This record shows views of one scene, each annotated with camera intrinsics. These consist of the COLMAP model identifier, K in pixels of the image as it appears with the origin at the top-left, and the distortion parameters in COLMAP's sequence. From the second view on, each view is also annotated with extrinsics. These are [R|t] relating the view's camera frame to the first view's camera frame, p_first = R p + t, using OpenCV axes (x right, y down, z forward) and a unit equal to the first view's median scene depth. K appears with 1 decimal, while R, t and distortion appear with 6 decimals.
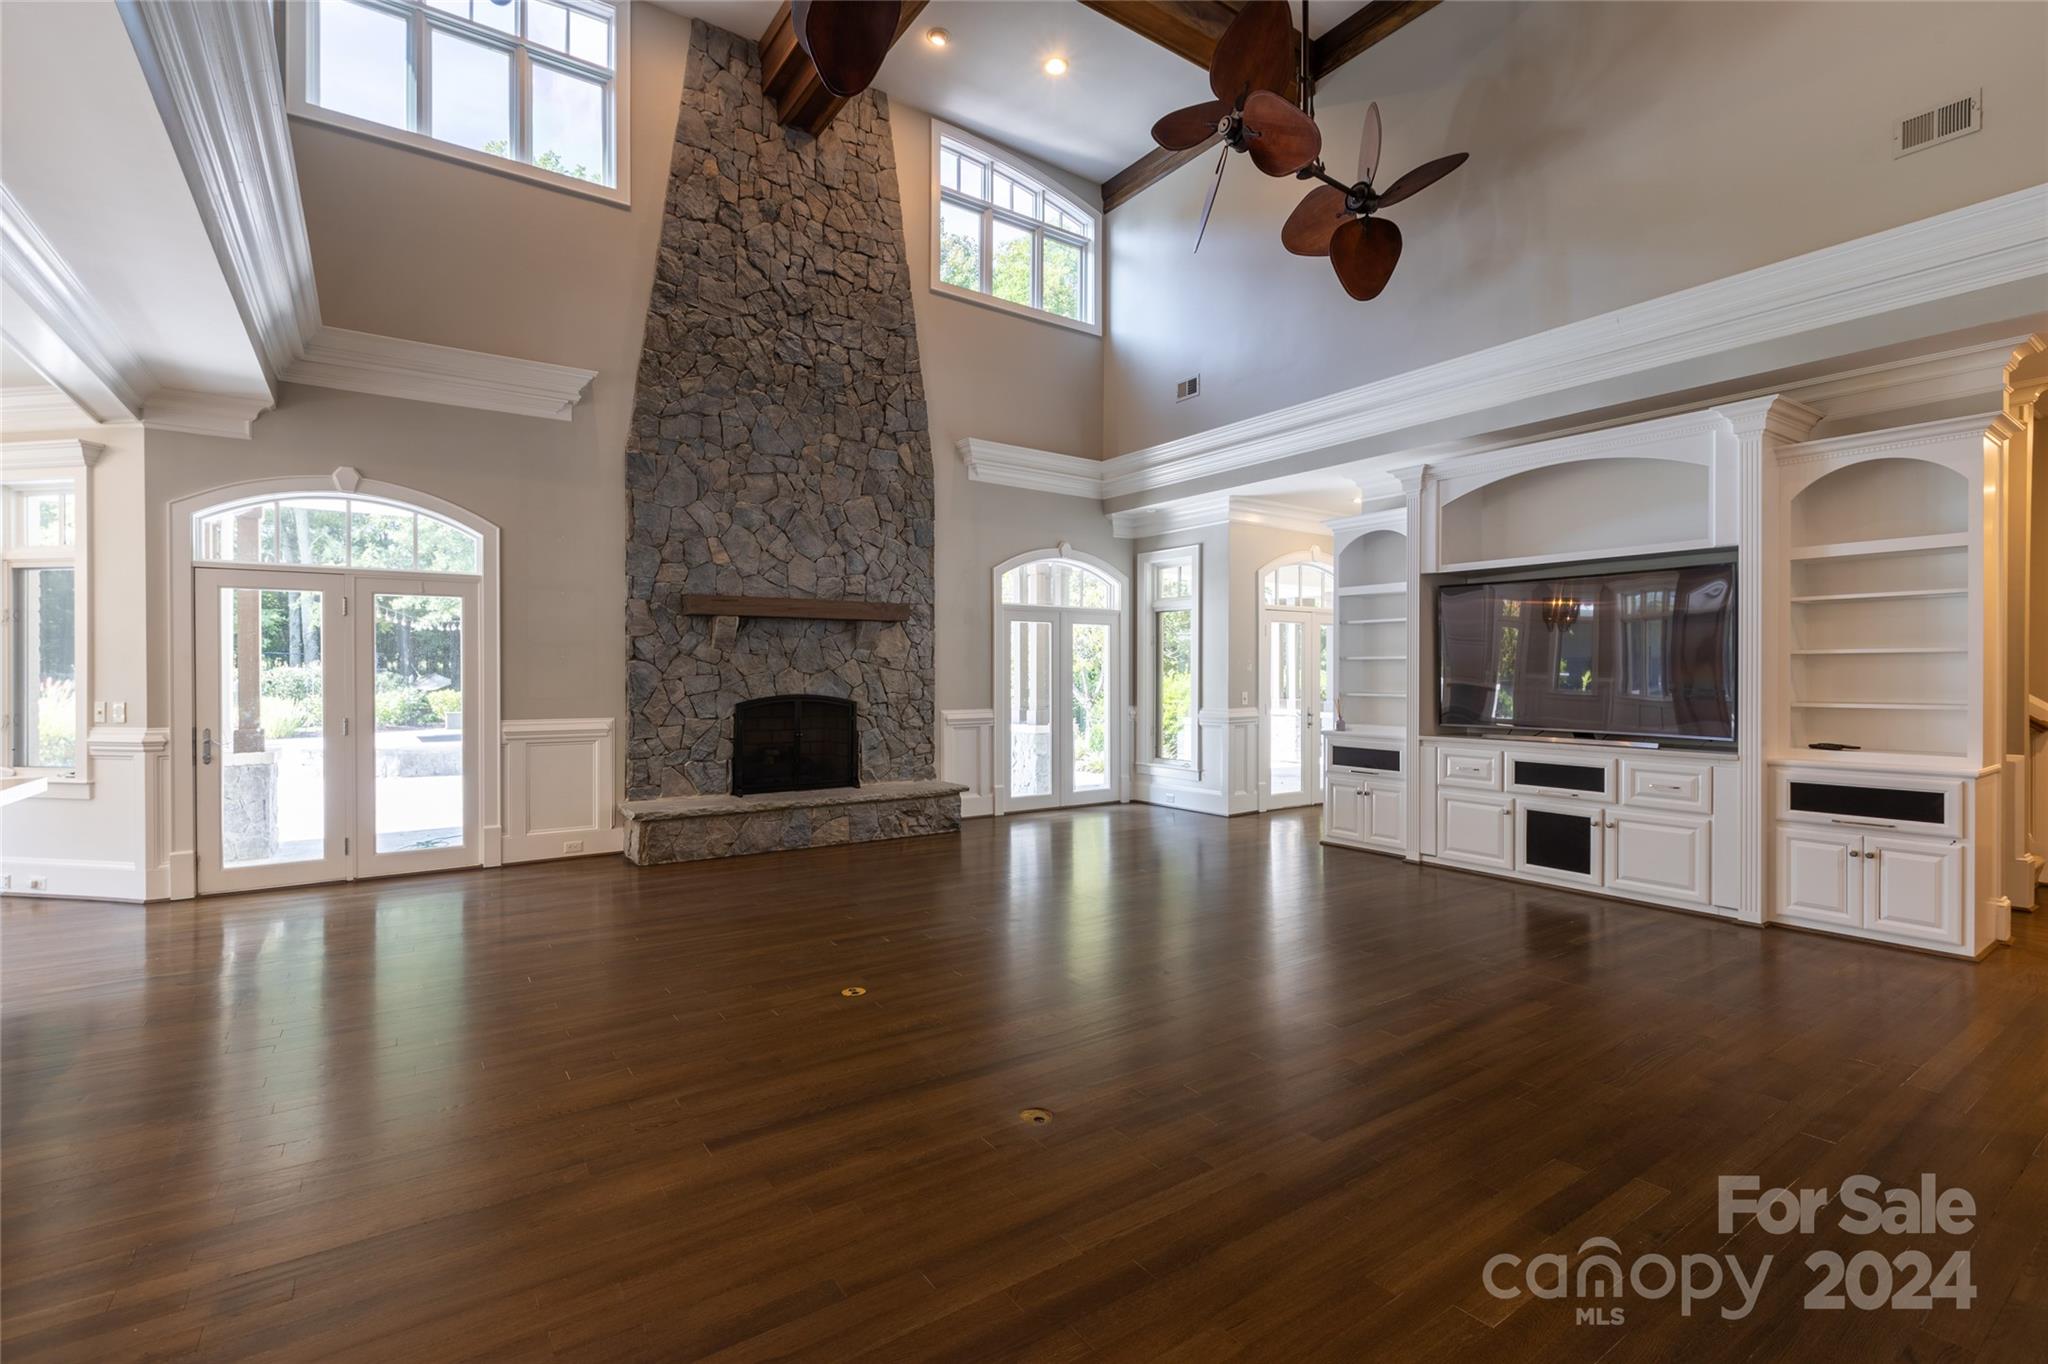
lens RADIAL K [[928.5, 0, 1016.8], [0, 928.5, 680.5], [0, 0, 1]] dist [0.001743, 0.001241]
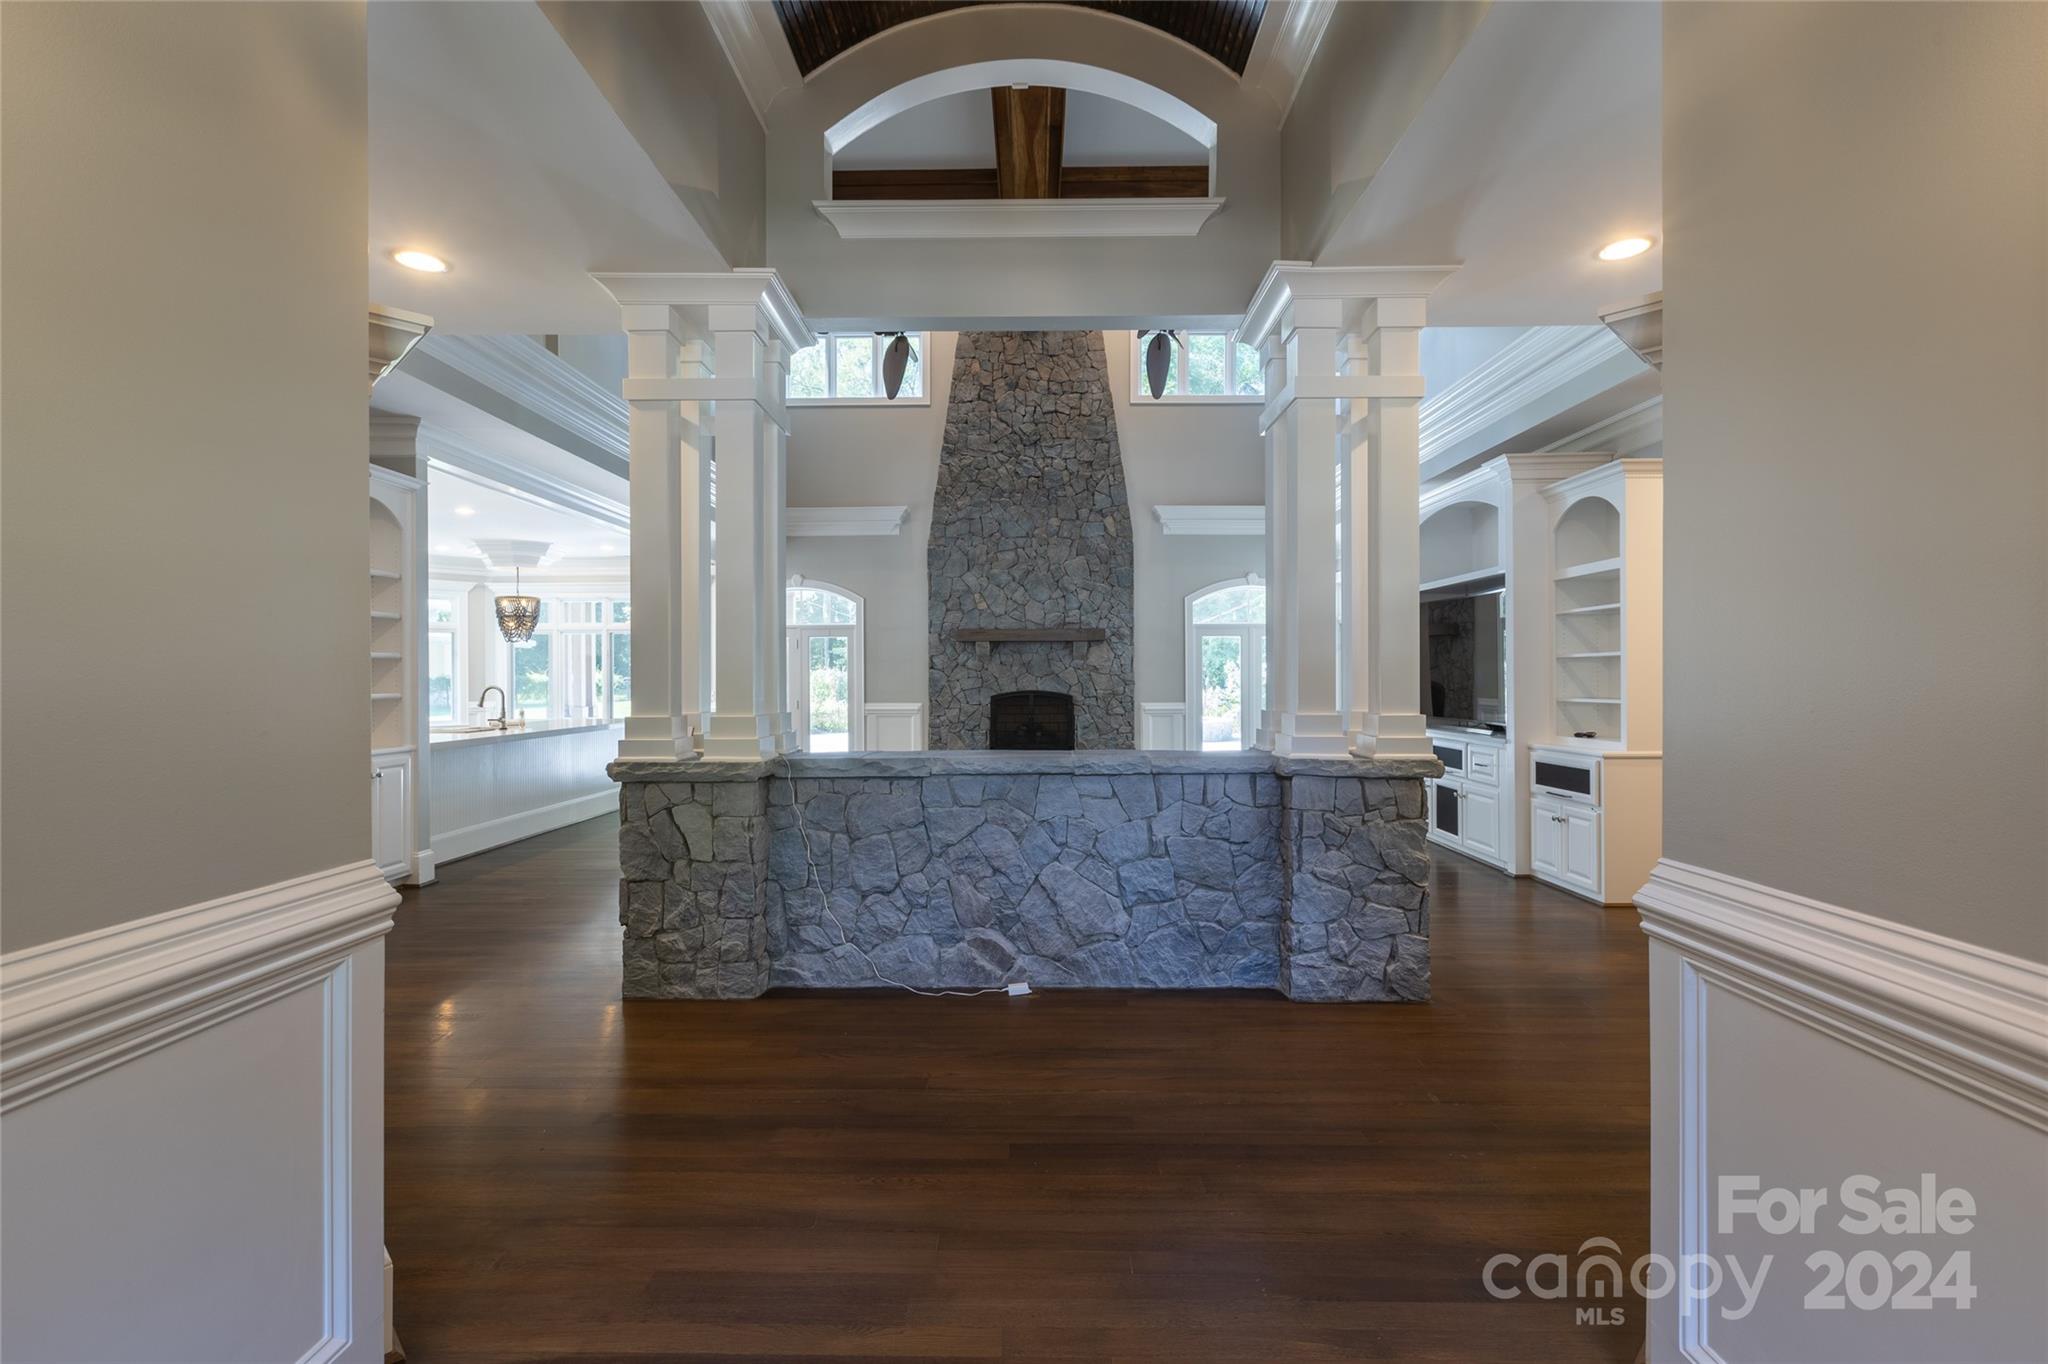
lens RADIAL K [[928.5, 0, 1010.9], [0, 928.5, 677.3], [0, 0, 1]] dist [0.001743, 0.001241]
pose [[0.806667, -0.004187, -0.590991, 0.681826], [0.000130, 0.999976, -0.006906, 0.004006], [0.591006, 0.005494, 0.806649, -0.276419]]
